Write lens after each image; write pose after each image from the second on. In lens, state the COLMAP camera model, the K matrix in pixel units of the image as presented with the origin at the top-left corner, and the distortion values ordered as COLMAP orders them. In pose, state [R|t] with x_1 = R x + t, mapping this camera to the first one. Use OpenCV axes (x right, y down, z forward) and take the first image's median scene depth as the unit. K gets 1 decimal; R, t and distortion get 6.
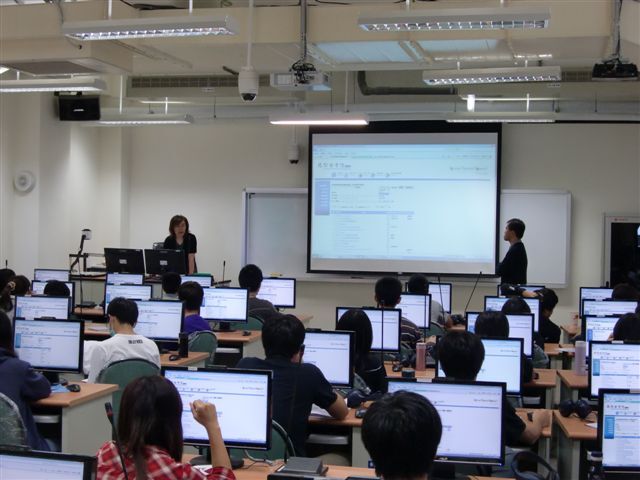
lens RADIAL K [[1010.4, 0, 321.5], [0, 1010.4, 237.8], [0, 0, 1]] dist [-0.049052, 0.000000]
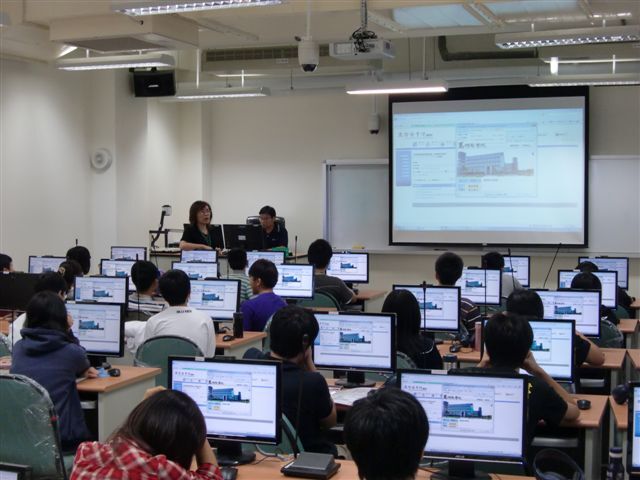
lens RADIAL K [[1010.4, 0, 325.4], [0, 1010.4, 240.4], [0, 0, 1]] dist [-0.049052, 0.000000]
pose [[0.994261, -0.015012, -0.105923, 0.033775], [0.018591, 0.999286, 0.032885, -0.004208], [0.105353, -0.034666, 0.993830, 0.024323]]
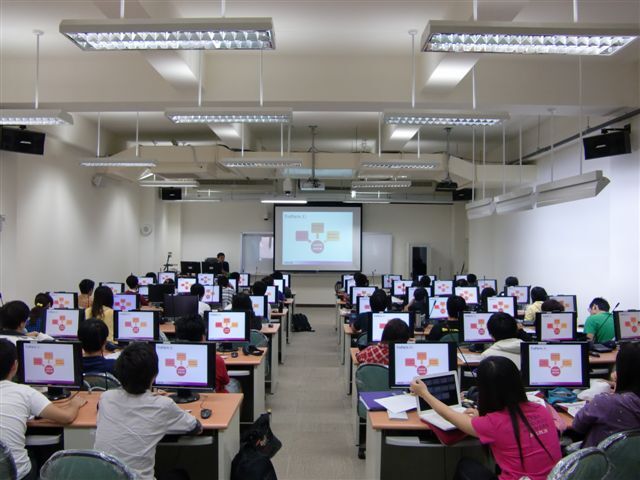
lens RADIAL K [[497.5, 0, 319.4], [0, 497.5, 237.4], [0, 0, 1]] dist [-0.056160, -0.000591]
pose [[0.971790, -0.004542, 0.235803, -0.203280], [0.011419, 0.999548, -0.027804, -0.008643], [-0.235570, 0.029712, 0.971403, -0.056916]]
